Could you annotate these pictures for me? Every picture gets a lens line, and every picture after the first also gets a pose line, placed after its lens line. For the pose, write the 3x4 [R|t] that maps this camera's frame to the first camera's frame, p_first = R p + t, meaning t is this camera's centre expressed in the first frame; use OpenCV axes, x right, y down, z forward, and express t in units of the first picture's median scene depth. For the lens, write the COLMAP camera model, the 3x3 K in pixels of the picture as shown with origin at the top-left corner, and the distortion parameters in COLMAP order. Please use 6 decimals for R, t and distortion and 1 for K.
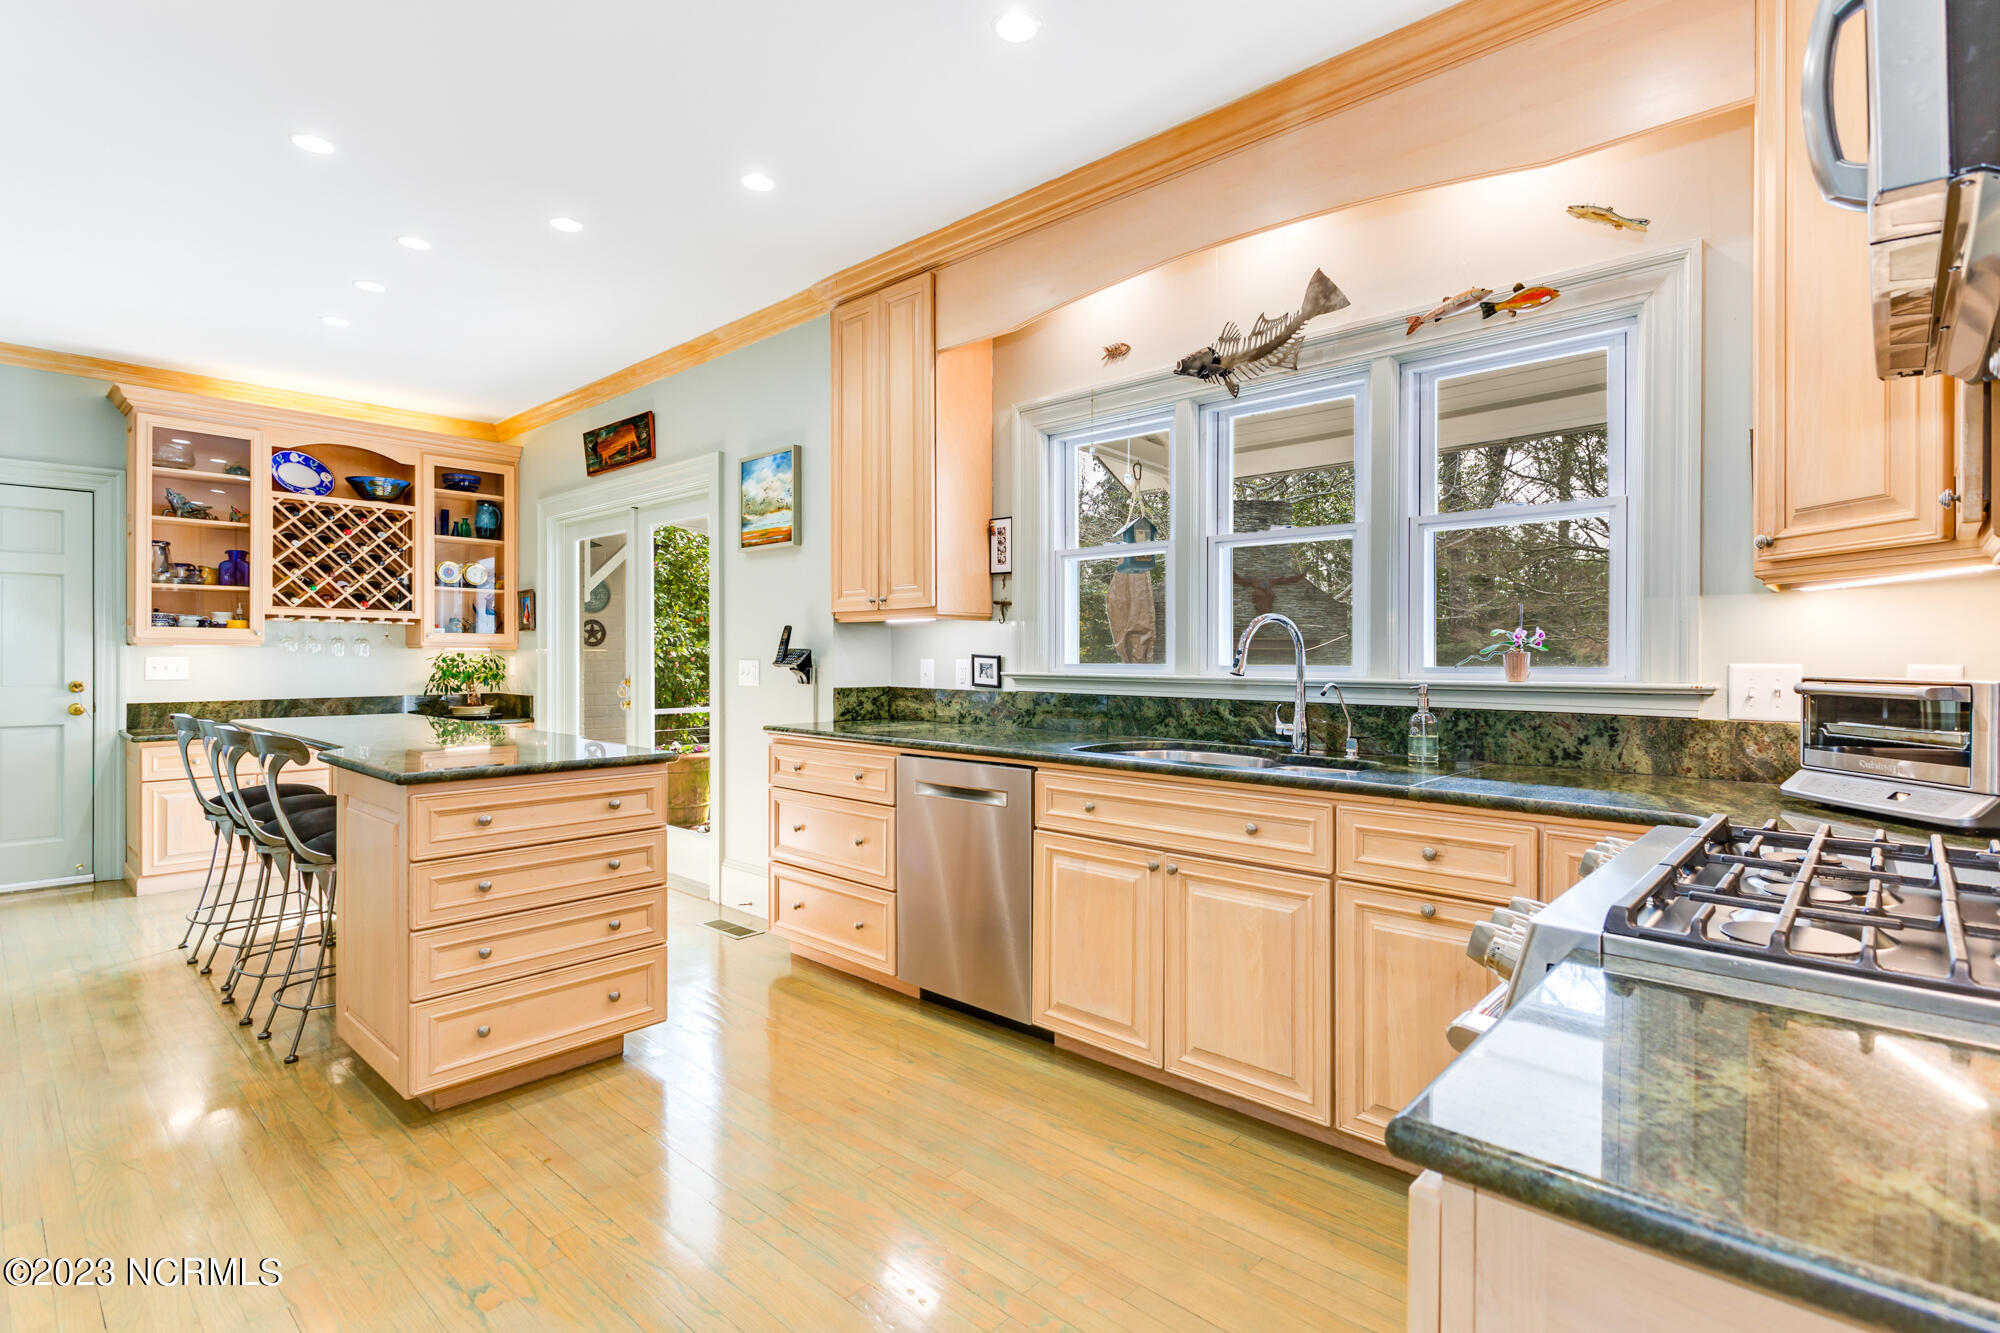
lens RADIAL K [[958.8, 0, 1002.4], [0, 958.8, 663.5], [0, 0, 1]] dist [0.001661, 0.000155]
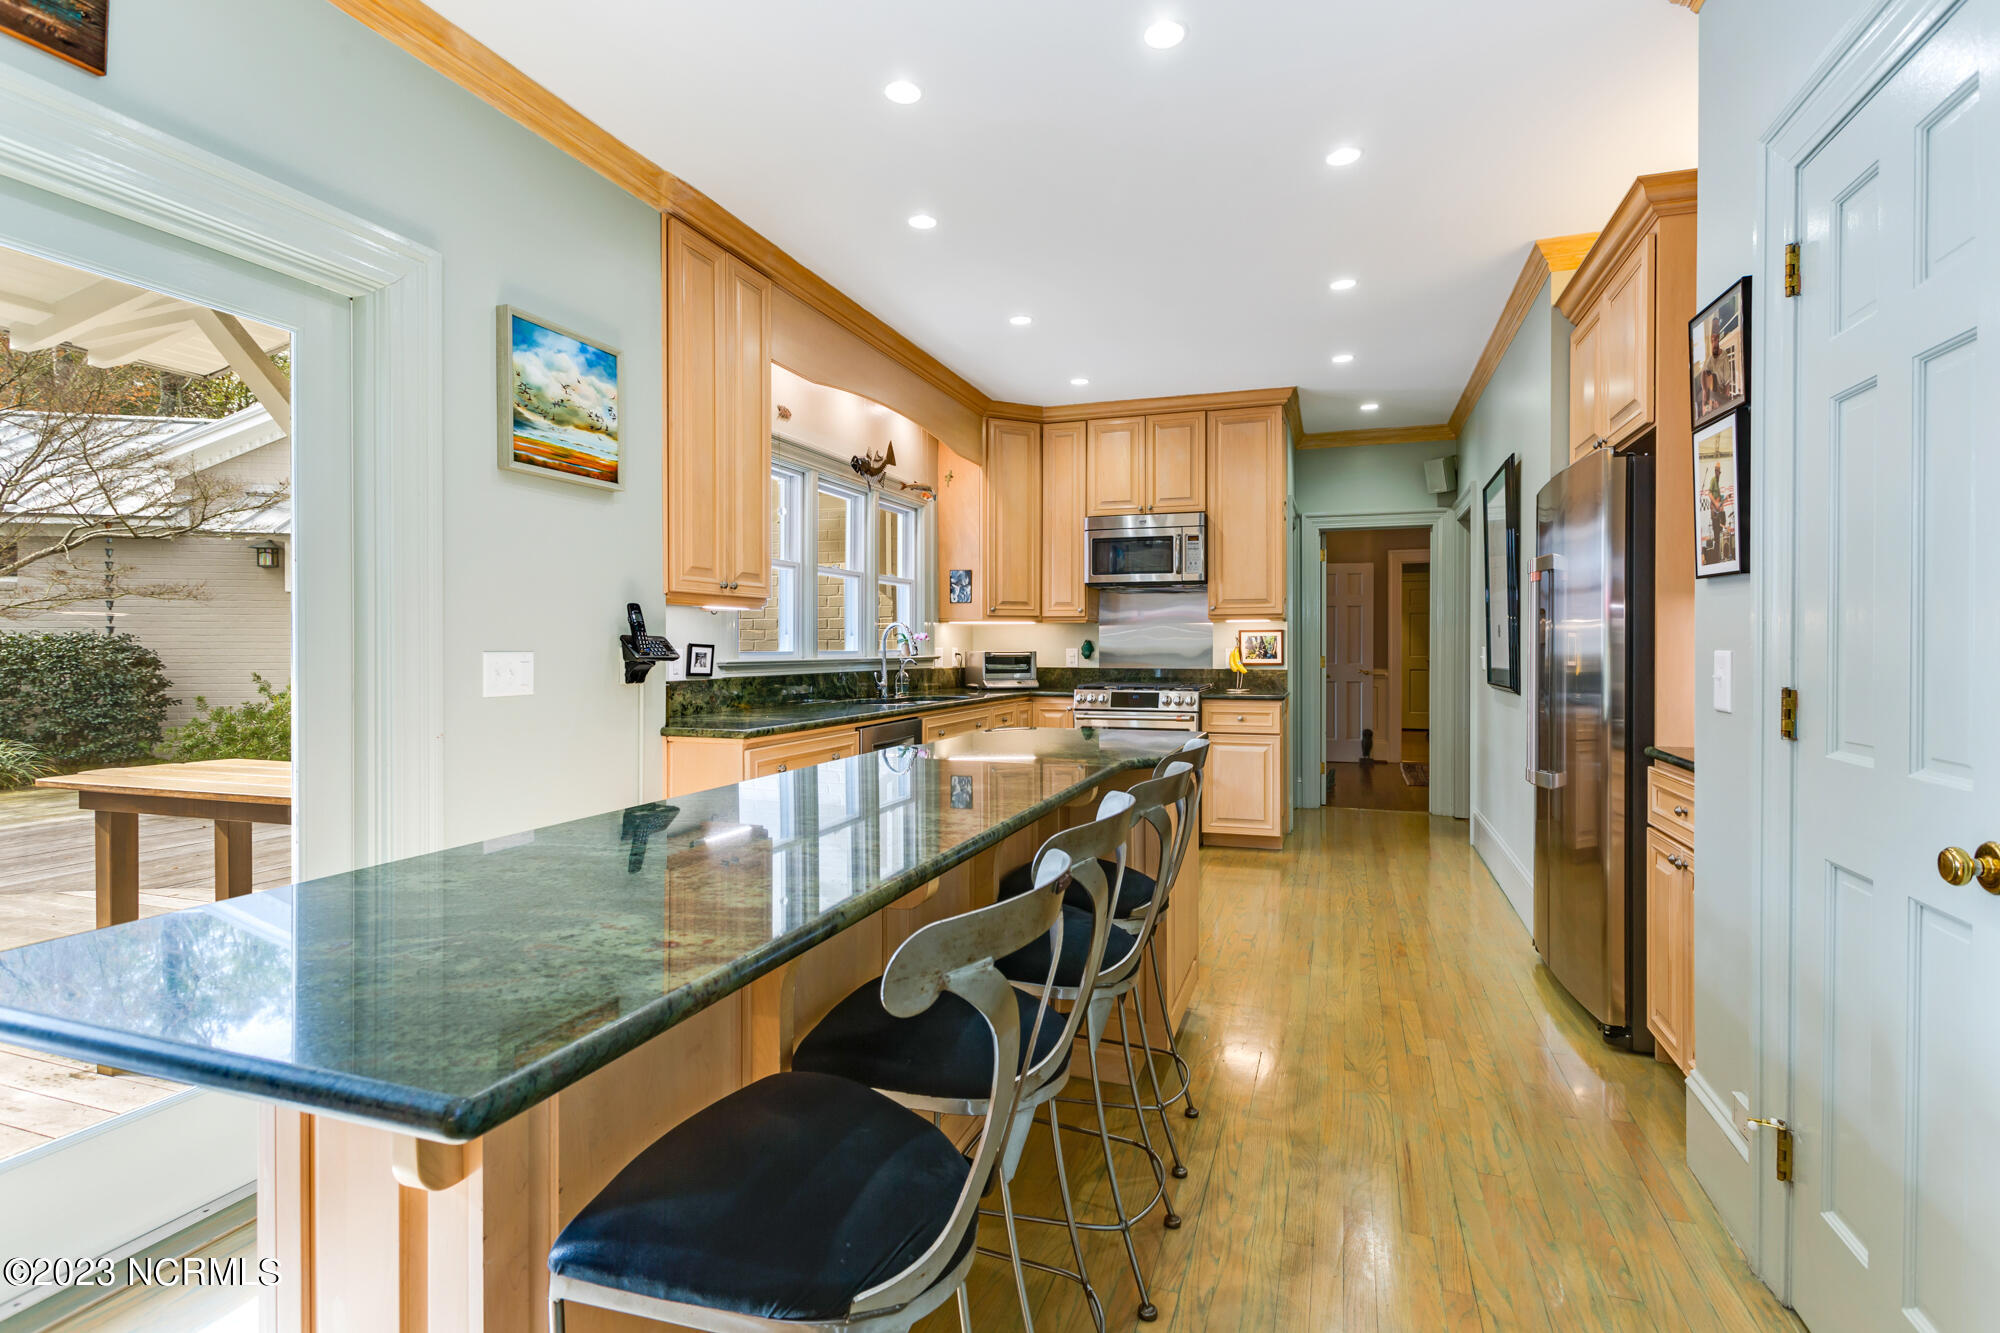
lens RADIAL K [[958.8, 0, 1003.0], [0, 958.8, 650.9], [0, 0, 1]] dist [0.001661, 0.000155]
pose [[-0.397970, -0.007706, 0.917366, -1.066803], [0.005723, 0.999924, 0.010882, -0.010944], [-0.917381, 0.009581, -0.397895, 1.105379]]
